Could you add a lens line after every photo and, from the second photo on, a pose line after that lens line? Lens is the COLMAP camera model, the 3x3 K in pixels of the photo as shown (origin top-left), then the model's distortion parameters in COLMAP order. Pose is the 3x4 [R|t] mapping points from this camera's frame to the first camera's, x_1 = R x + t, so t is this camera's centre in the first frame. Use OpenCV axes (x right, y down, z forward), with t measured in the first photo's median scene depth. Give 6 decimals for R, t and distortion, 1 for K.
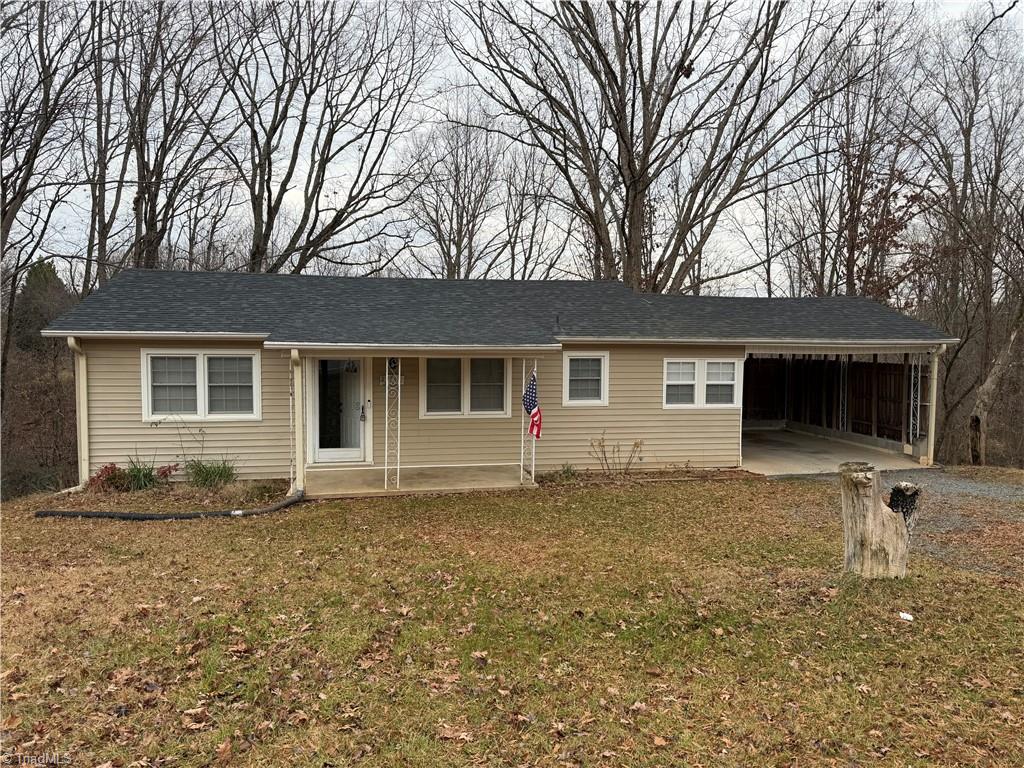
lens RADIAL K [[710.0, 0, 512.0], [0, 710.0, 384.0], [0, 0, 1]] dist [0.082687, -0.093808]
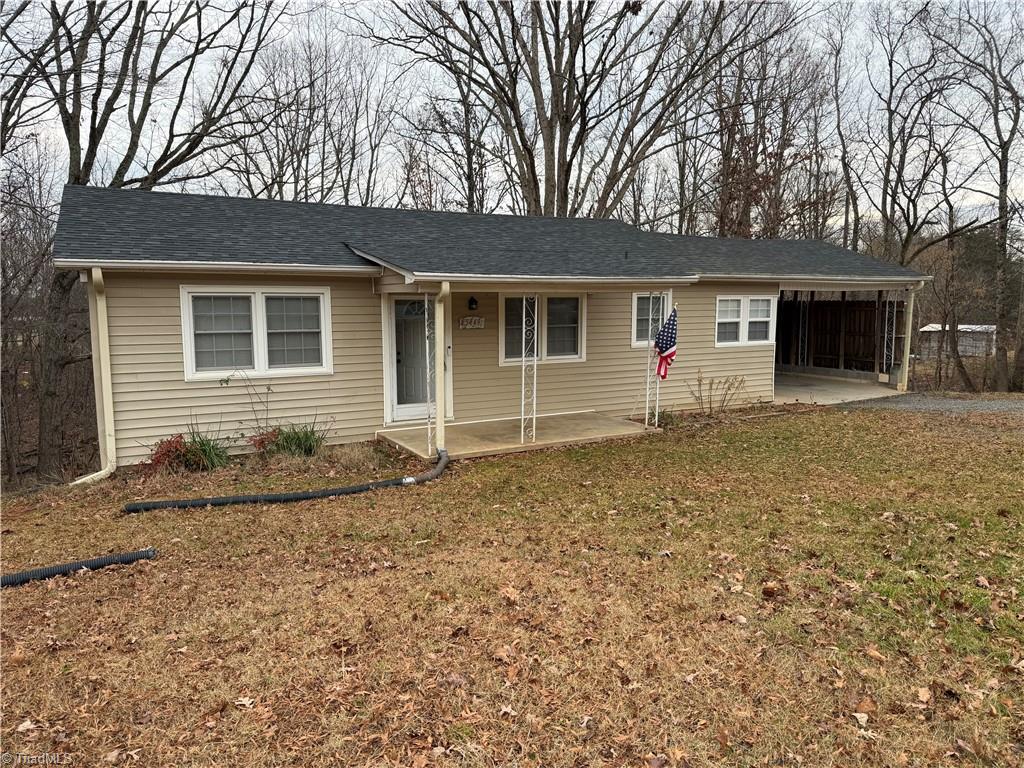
lens RADIAL K [[710.0, 0, 512.0], [0, 710.0, 384.0], [0, 0, 1]] dist [0.082687, -0.093808]
pose [[0.949365, -0.047527, 0.310560, -0.375937], [0.029531, 0.997615, 0.062395, 0.015823], [-0.312785, -0.050065, 0.948504, 0.145262]]
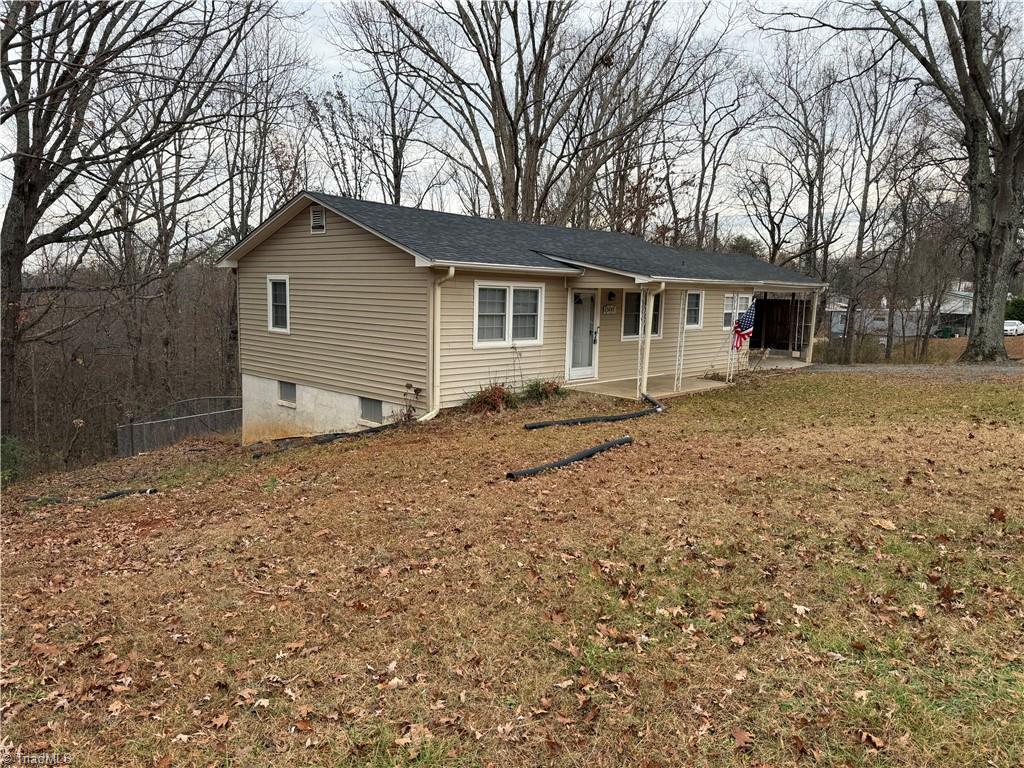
lens RADIAL K [[710.0, 0, 512.0], [0, 710.0, 384.0], [0, 0, 1]] dist [0.082687, -0.093808]
pose [[0.816961, -0.063075, 0.573234, -0.965024], [0.018828, 0.996388, 0.082802, 0.016069], [-0.576386, -0.056853, 0.815198, 0.084668]]
